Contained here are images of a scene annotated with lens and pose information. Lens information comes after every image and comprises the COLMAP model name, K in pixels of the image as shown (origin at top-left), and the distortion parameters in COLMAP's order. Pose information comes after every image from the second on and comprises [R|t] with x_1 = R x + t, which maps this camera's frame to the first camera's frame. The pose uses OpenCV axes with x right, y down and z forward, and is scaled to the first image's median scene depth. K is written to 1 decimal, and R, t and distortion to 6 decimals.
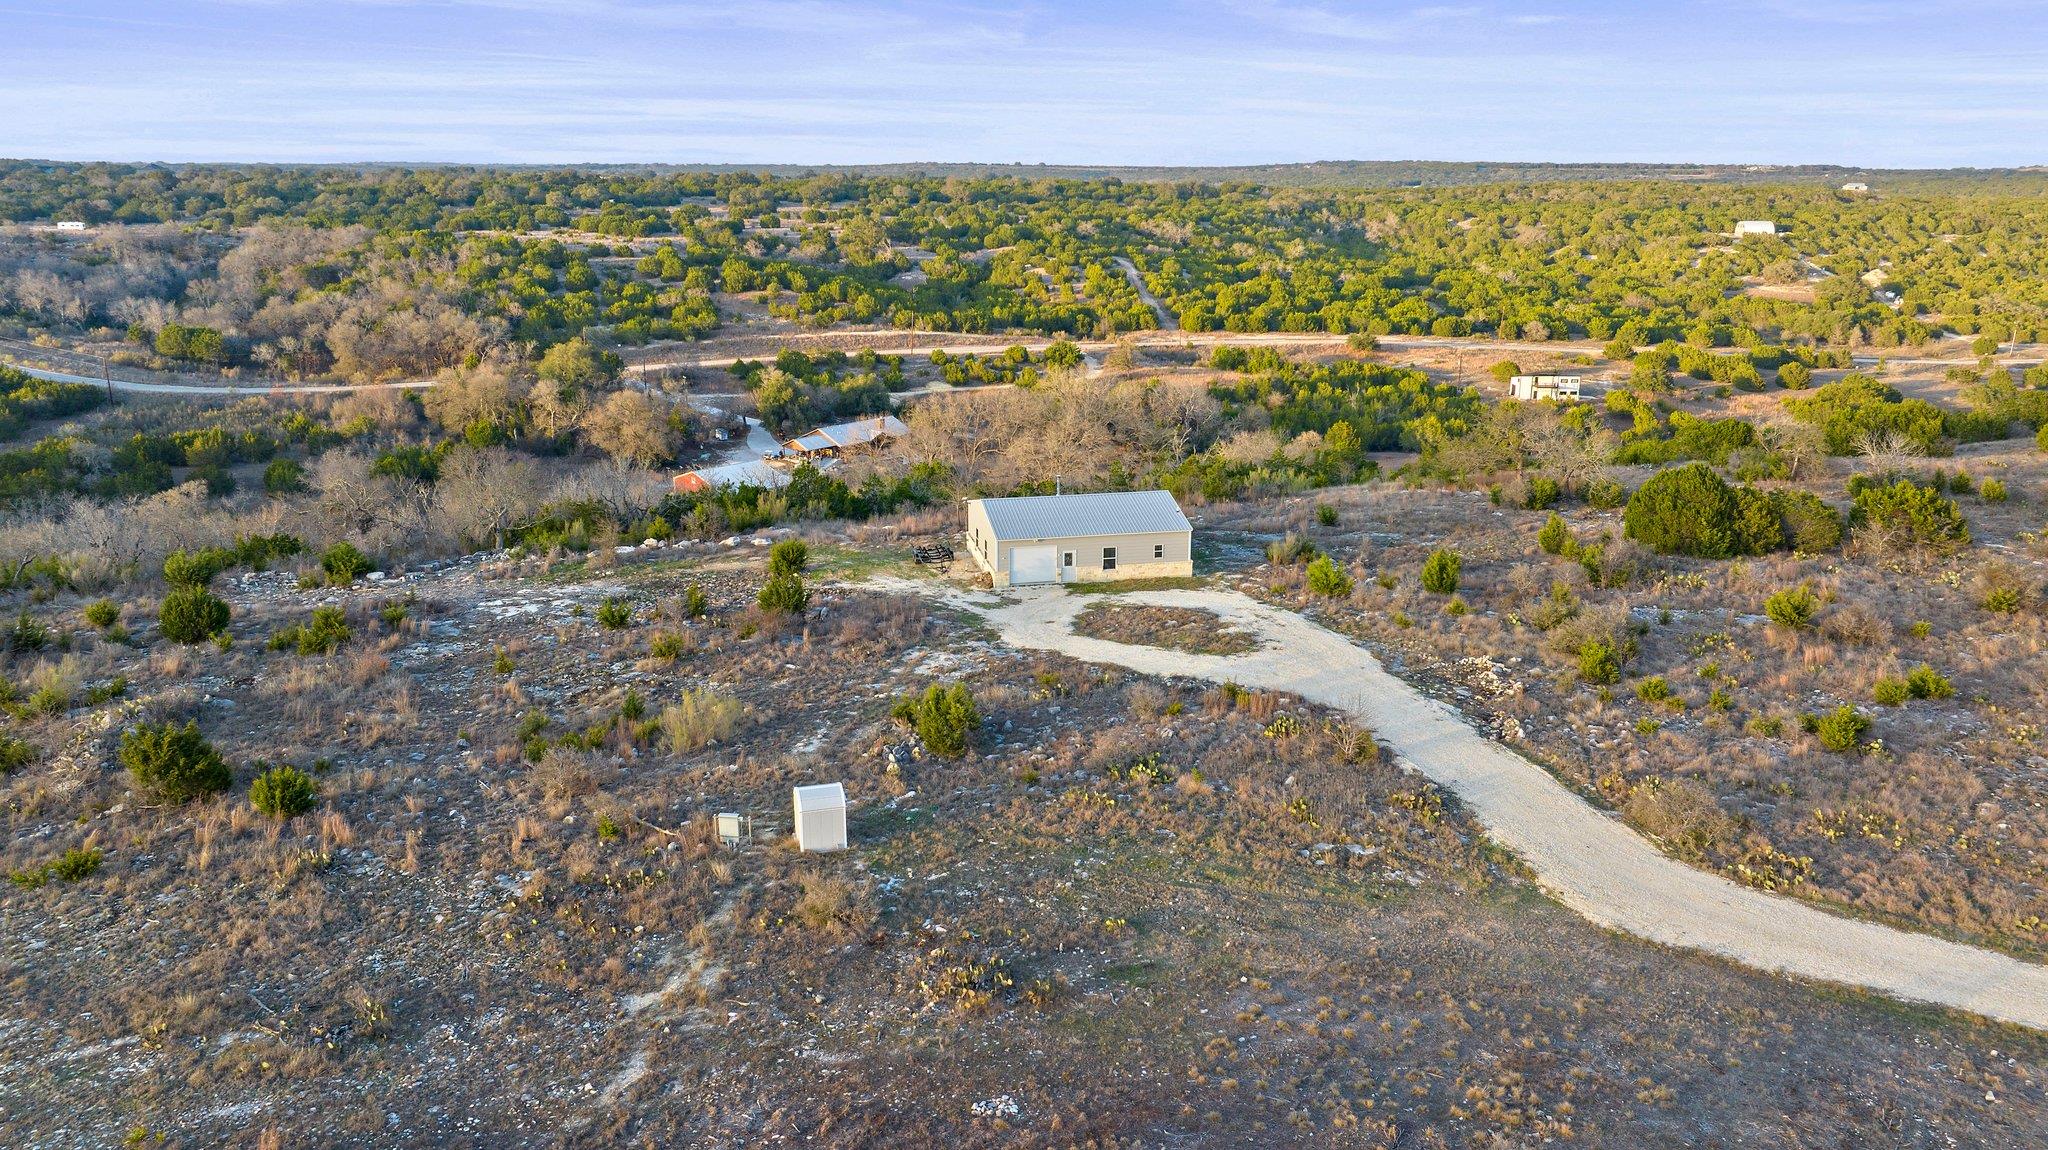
lens RADIAL K [[1448.3, 0, 1018.5], [0, 1448.3, 573.2], [0, 0, 1]] dist [-0.022795, 0.014176]
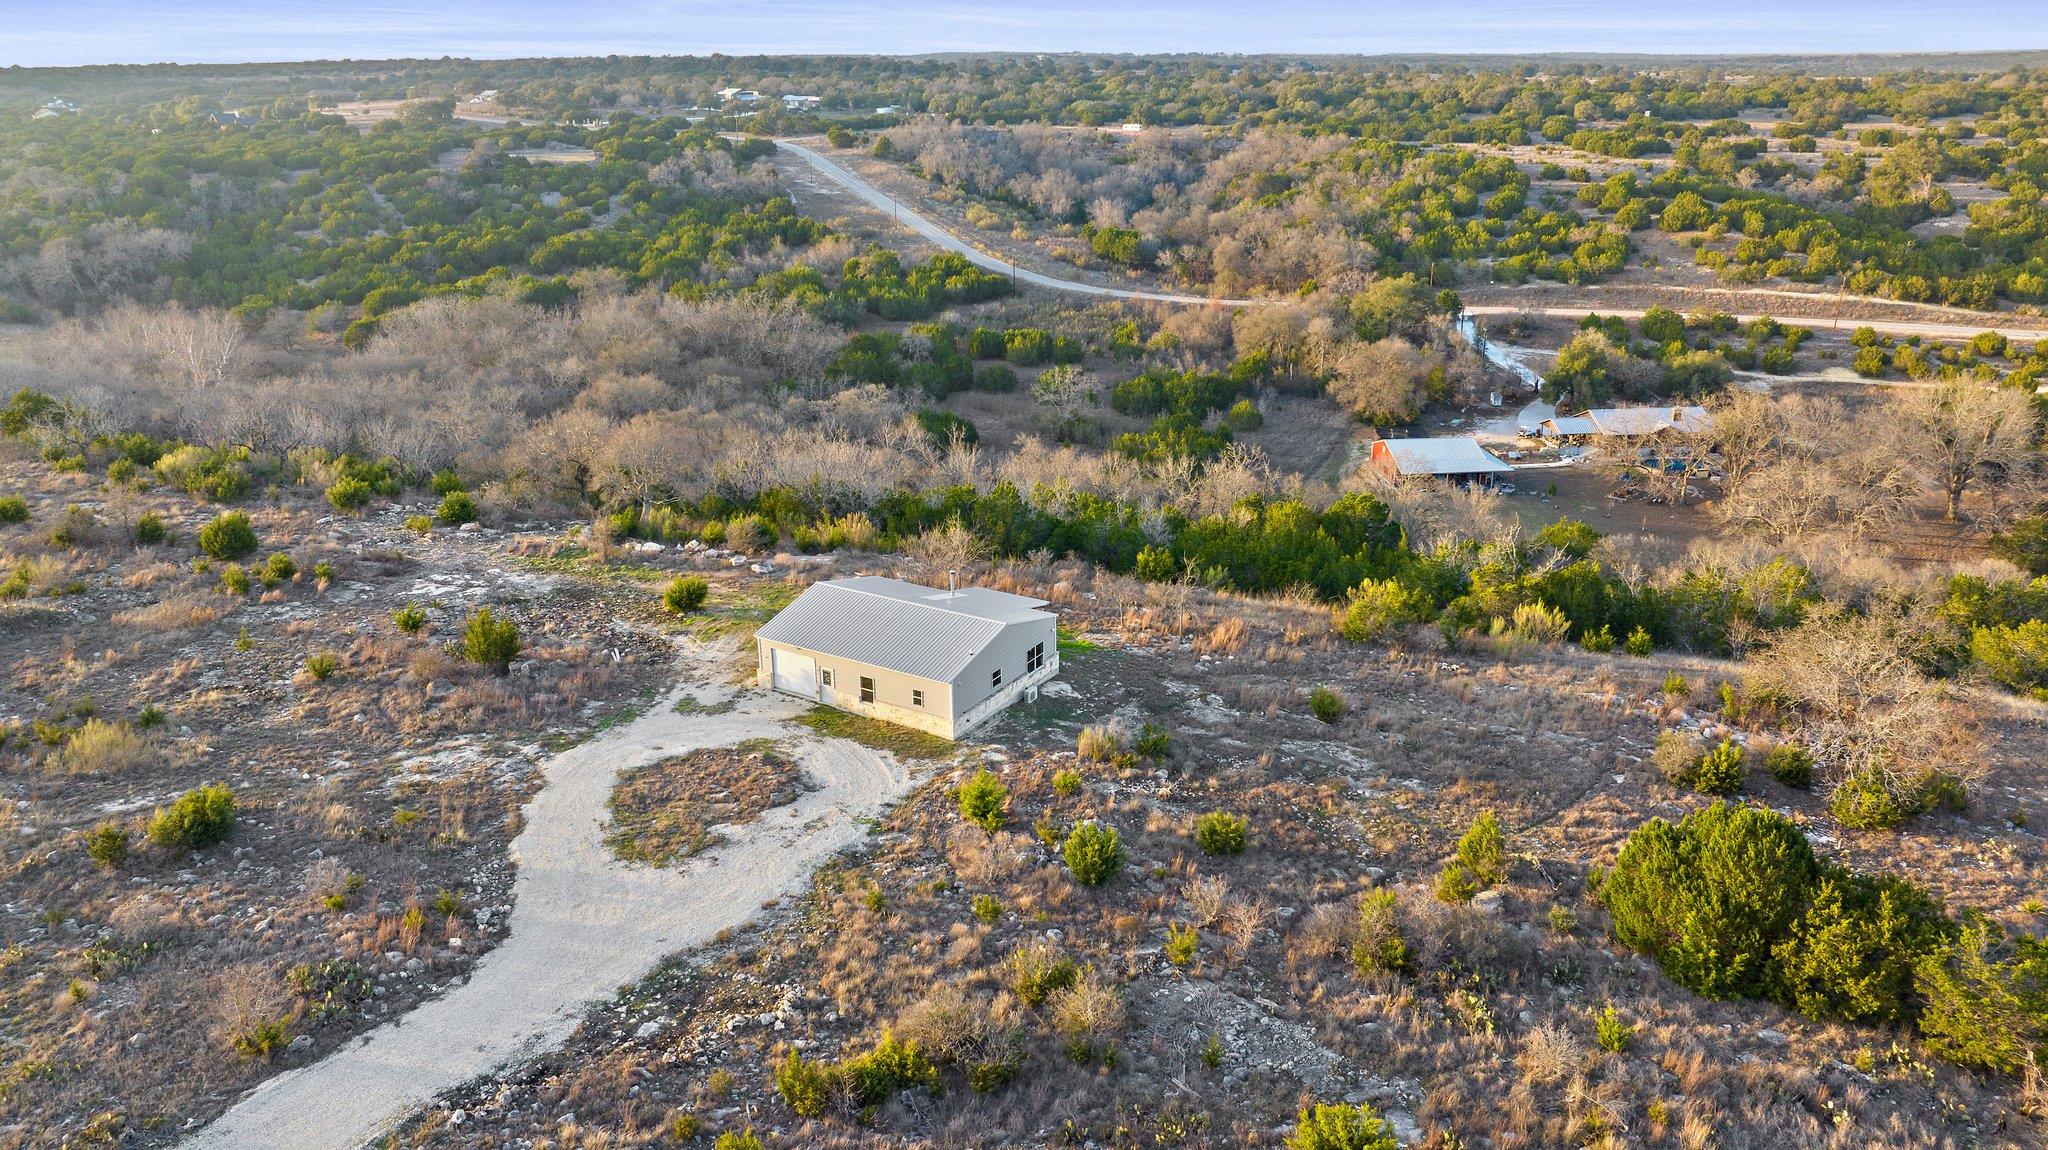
lens RADIAL K [[1448.3, 0, 1020.0], [0, 1448.3, 579.6], [0, 0, 1]] dist [-0.022795, 0.014176]
pose [[0.720080, 0.228612, -0.655150, 0.146398], [-0.178759, 0.973417, 0.143196, -0.046044], [0.670470, 0.014002, 0.741804, 0.100355]]
